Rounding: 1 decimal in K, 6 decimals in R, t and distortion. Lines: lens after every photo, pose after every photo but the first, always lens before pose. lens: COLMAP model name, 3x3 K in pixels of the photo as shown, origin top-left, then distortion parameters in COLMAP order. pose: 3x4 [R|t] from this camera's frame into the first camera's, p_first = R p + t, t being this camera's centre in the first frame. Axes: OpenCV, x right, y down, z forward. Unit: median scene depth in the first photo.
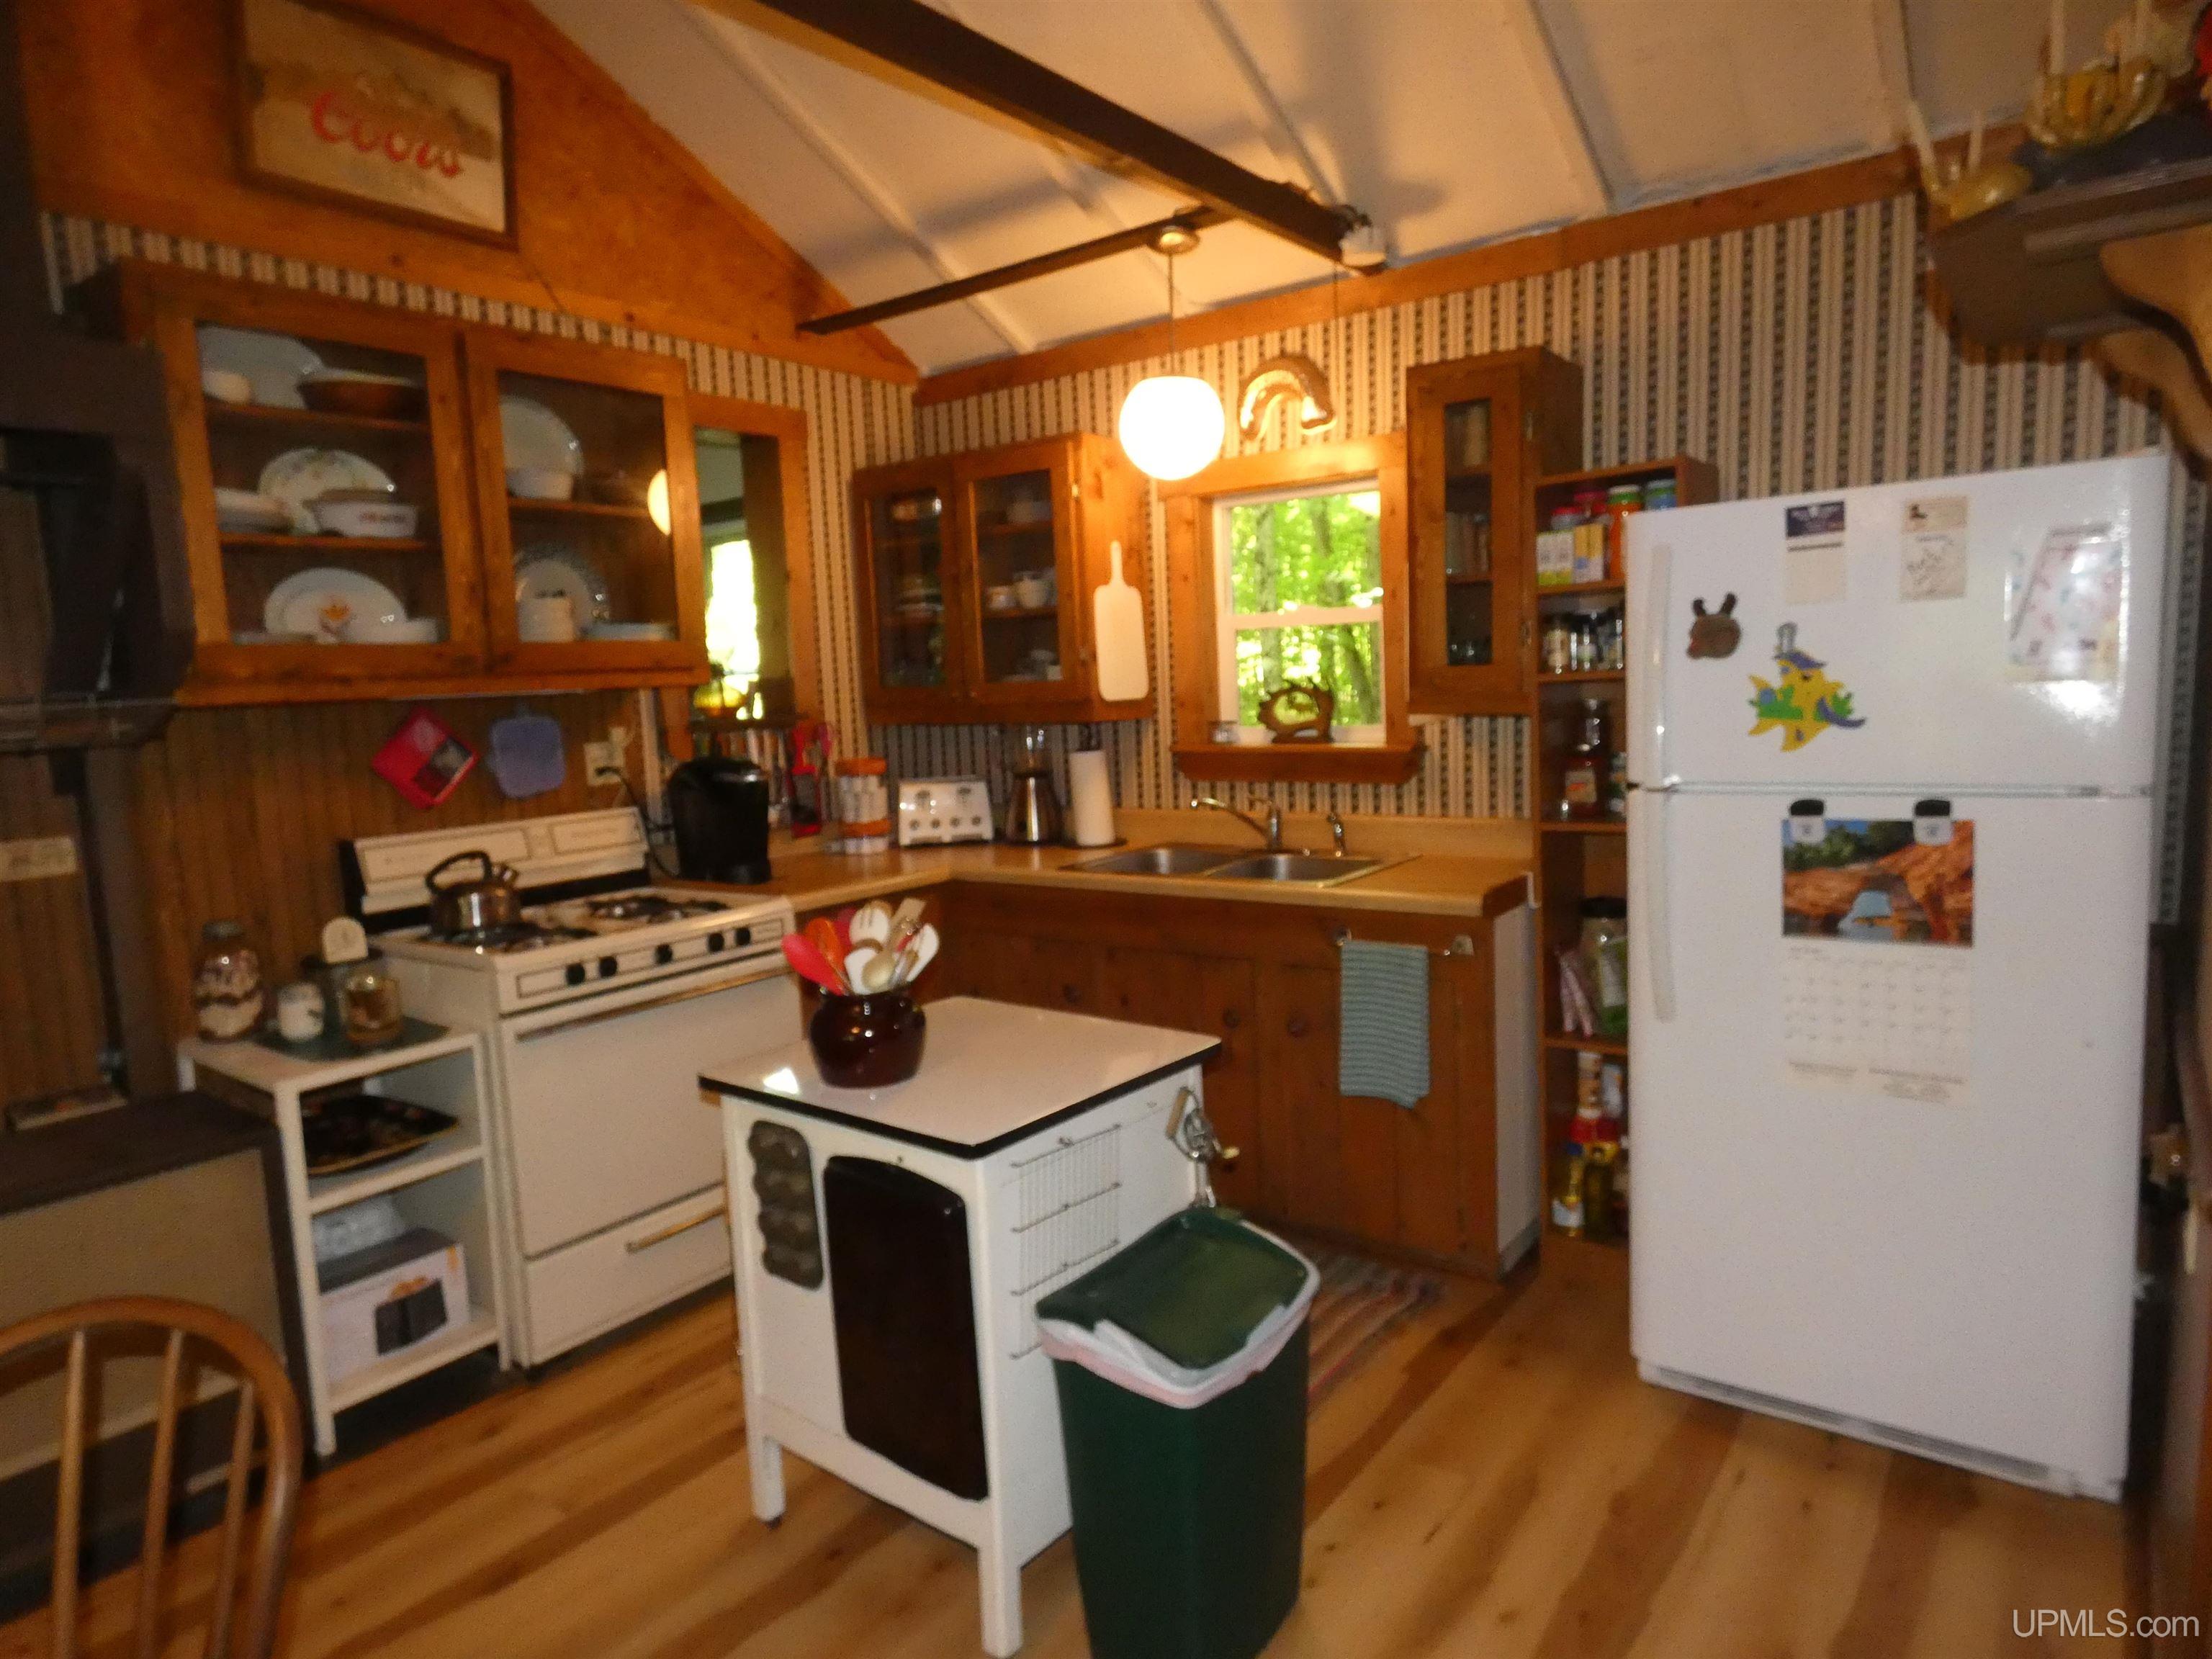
lens RADIAL K [[1329.7, 0, 1106.0], [0, 1329.7, 829.5], [0, 0, 1]] dist [0.004753, -0.000321]
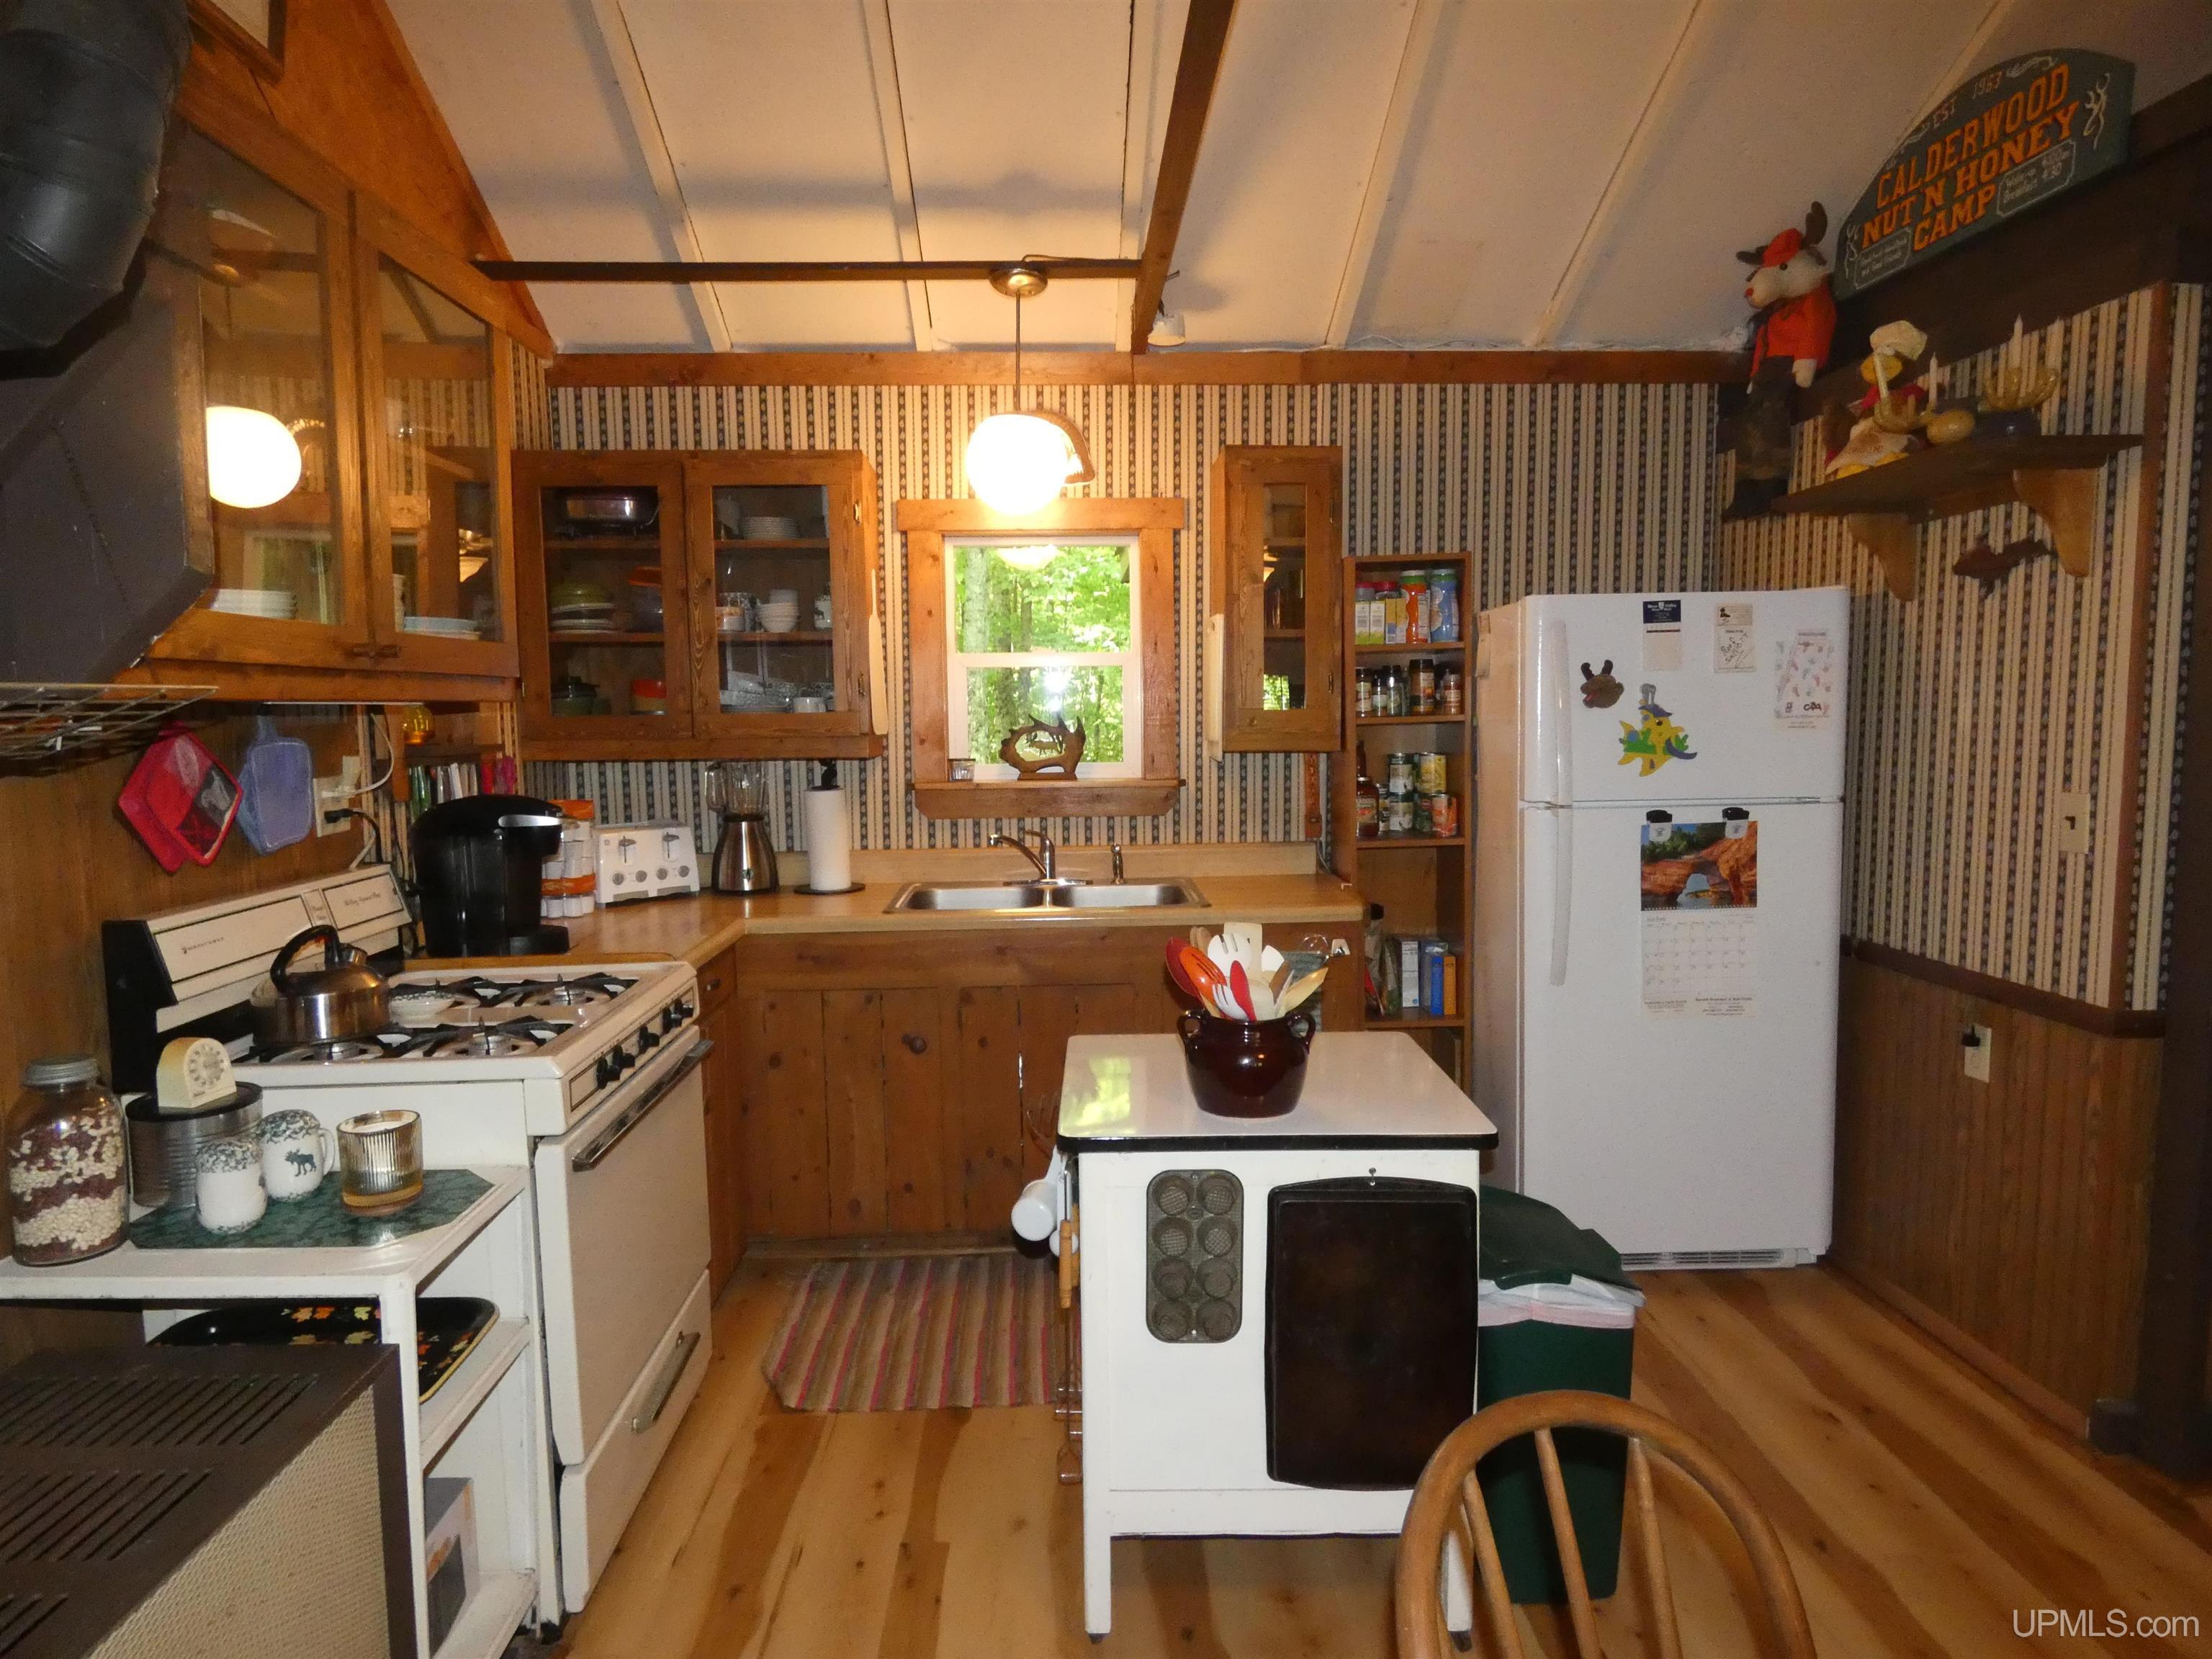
lens RADIAL K [[1340.3, 0, 1100.2], [0, 1340.3, 825.8], [0, 0, 1]] dist [0.000119, -0.000421]
pose [[0.781646, -0.022569, 0.623314, -0.576154], [0.049973, 0.998398, -0.026517, 0.000954], [-0.621717, 0.051876, 0.781522, 0.191277]]
